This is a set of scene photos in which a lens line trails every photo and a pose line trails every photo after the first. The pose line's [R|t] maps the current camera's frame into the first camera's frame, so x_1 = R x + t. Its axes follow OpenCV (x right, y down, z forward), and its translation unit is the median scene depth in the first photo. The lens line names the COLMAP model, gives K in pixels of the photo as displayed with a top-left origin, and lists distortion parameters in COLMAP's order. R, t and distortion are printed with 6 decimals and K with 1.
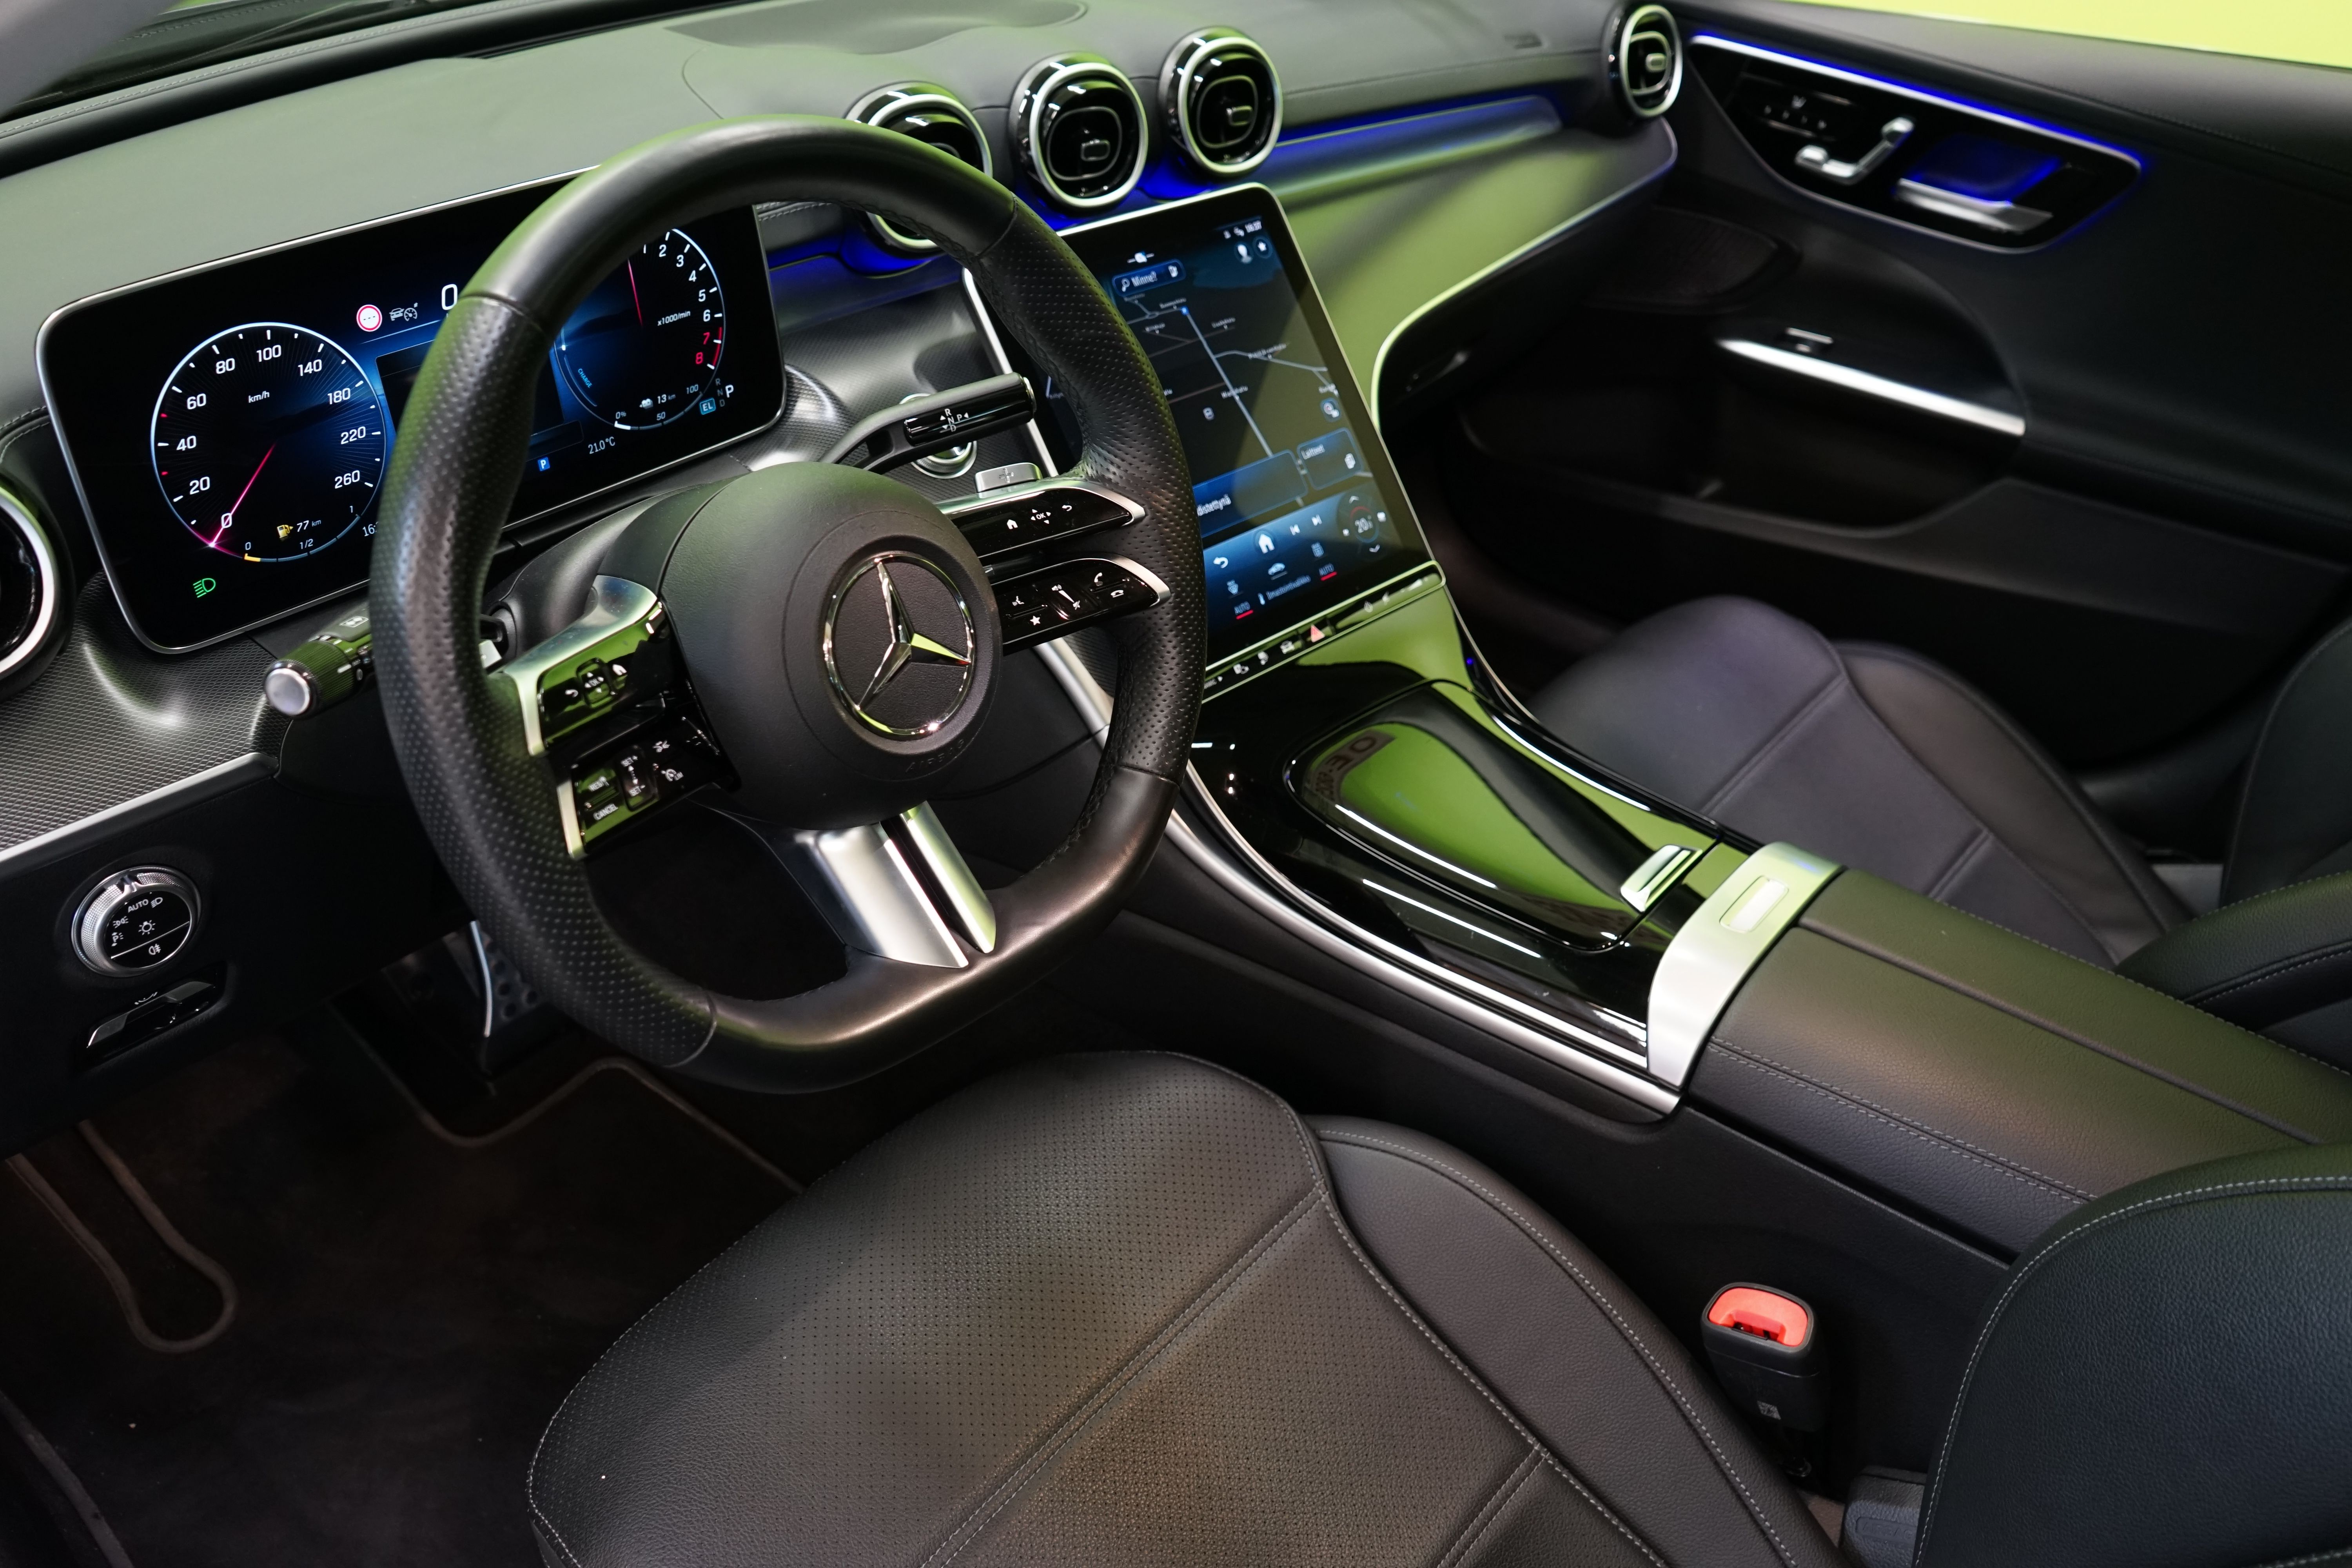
lens RADIAL K [[1904.9, 0, 1176.0], [0, 1904.9, 784.0], [0, 0, 1]] dist [-0.003361, 0.000234]
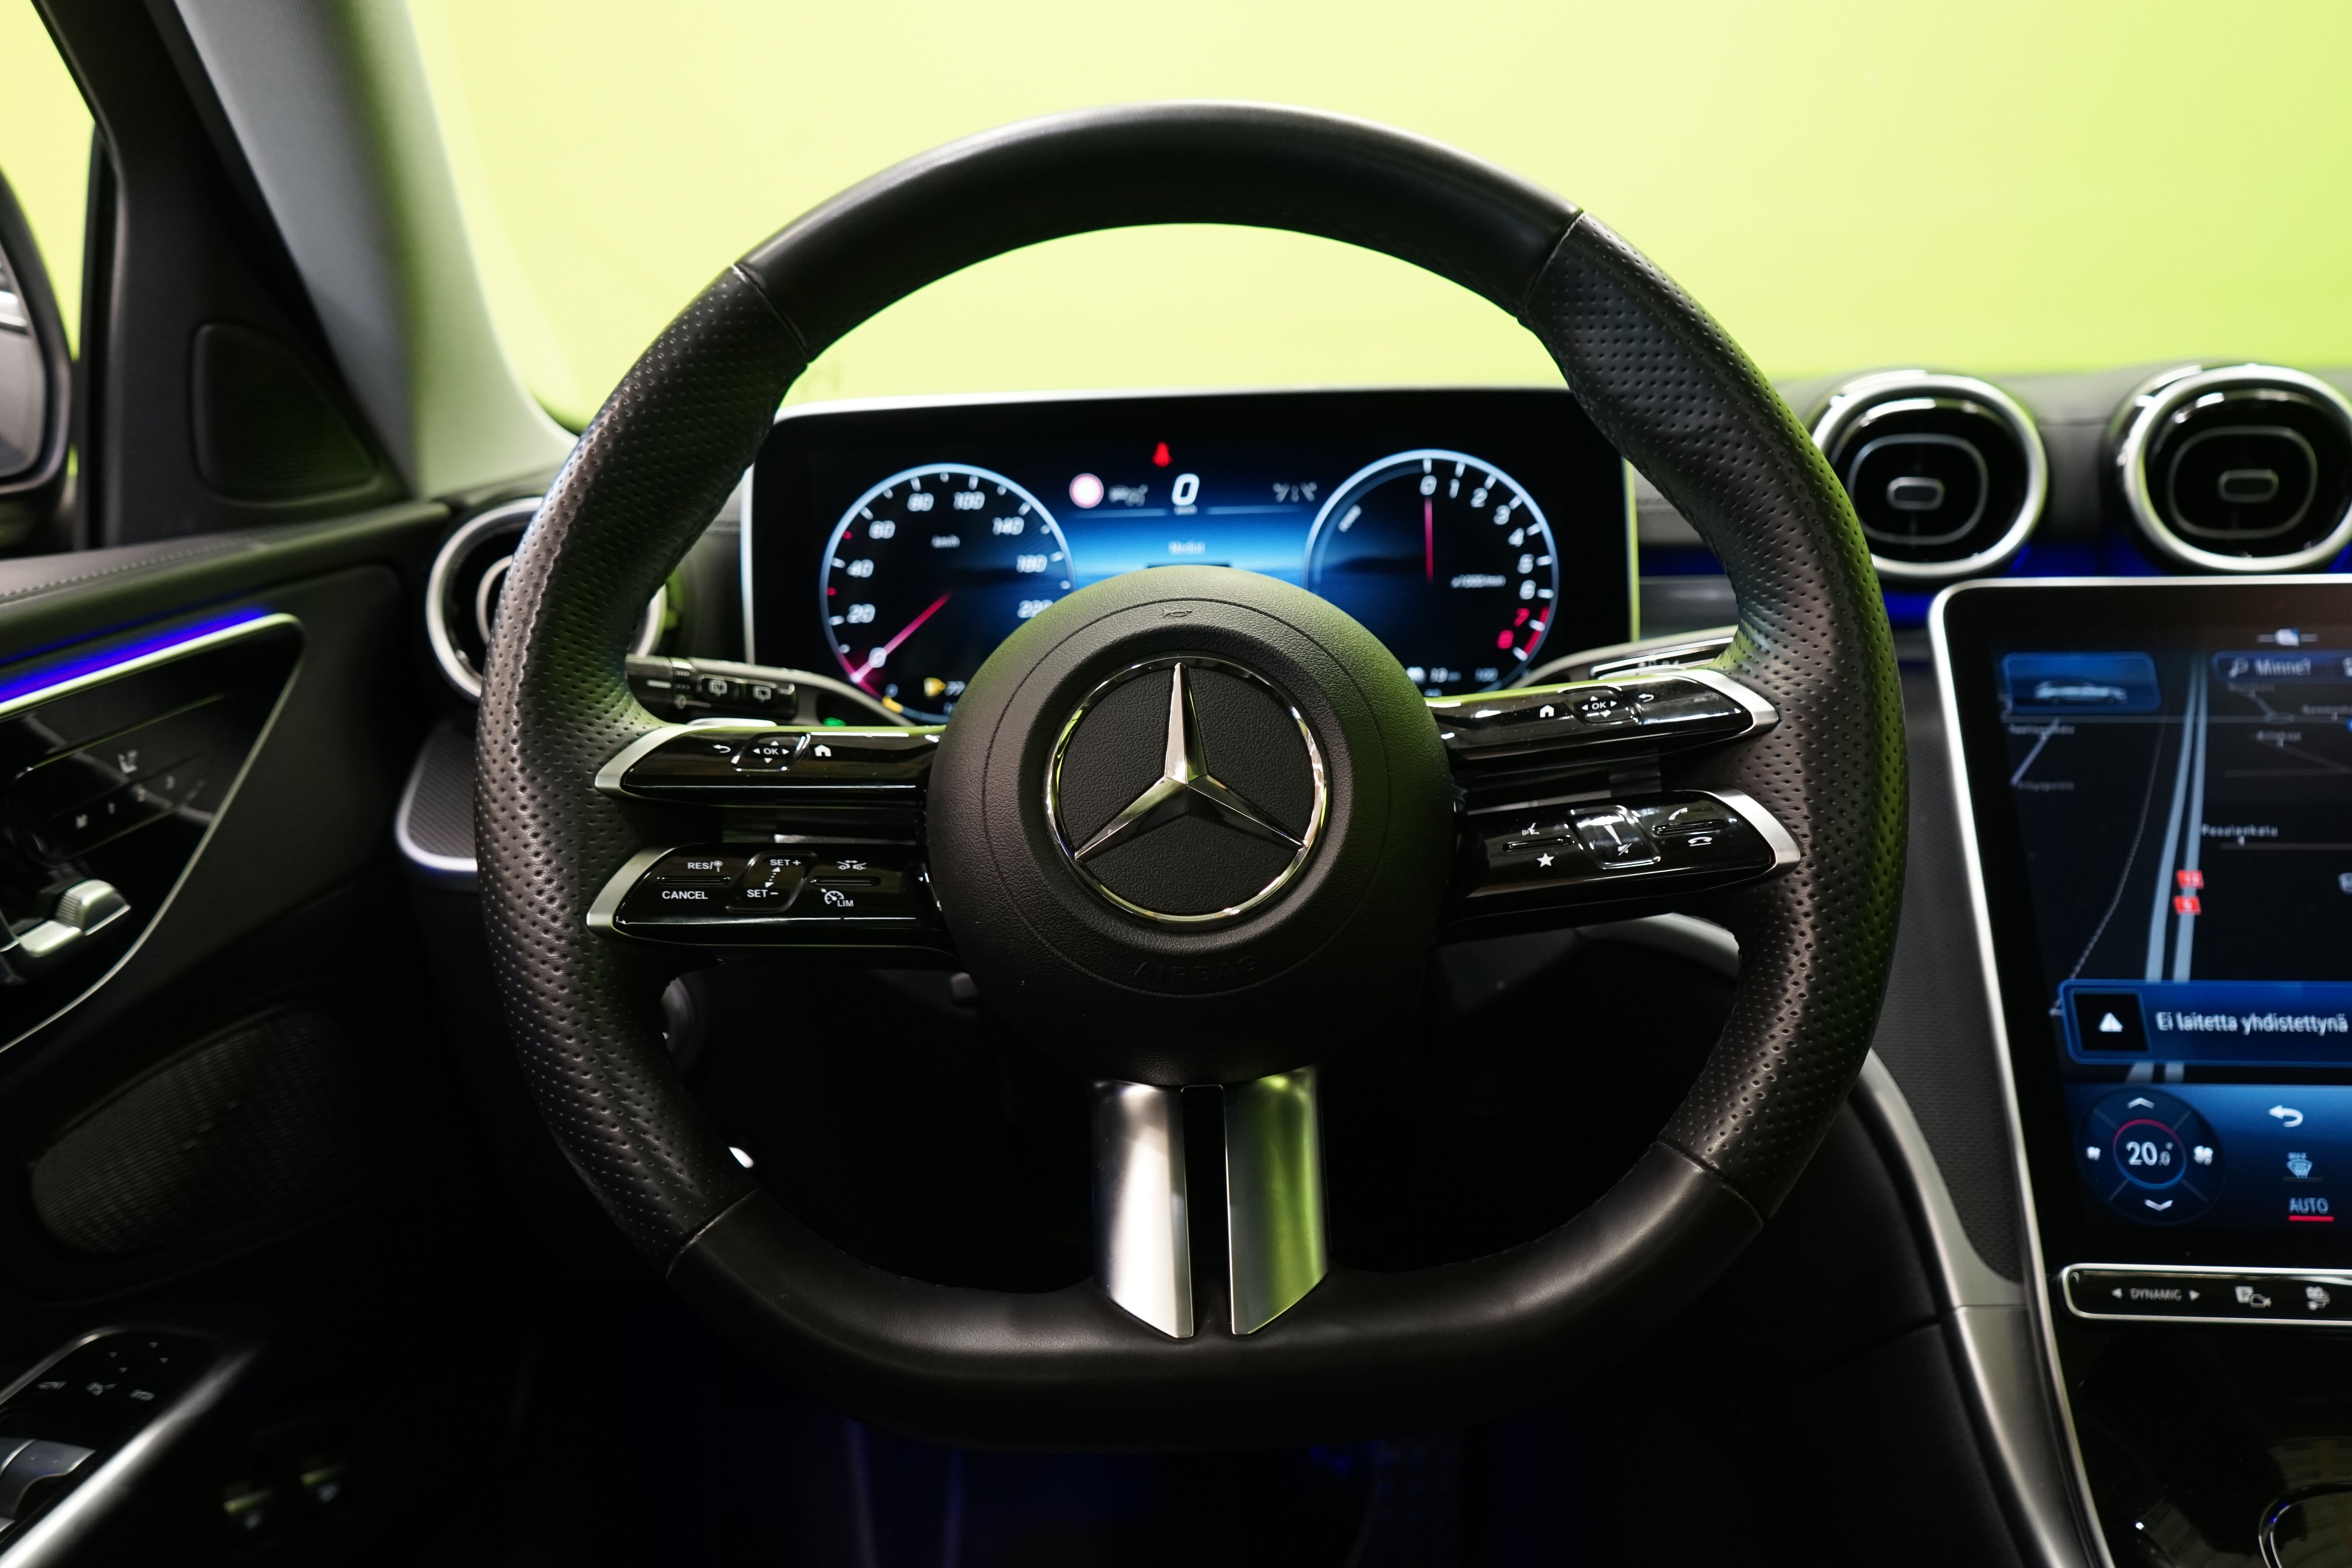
lens RADIAL K [[1904.9, 0, 1176.0], [0, 1904.9, 784.0], [0, 0, 1]] dist [-0.003361, 0.000234]
pose [[0.622979, 0.092844, -0.776709, 0.326722], [-0.396359, 0.893495, -0.211106, 0.057804], [0.674386, 0.439371, 0.593429, 0.541782]]
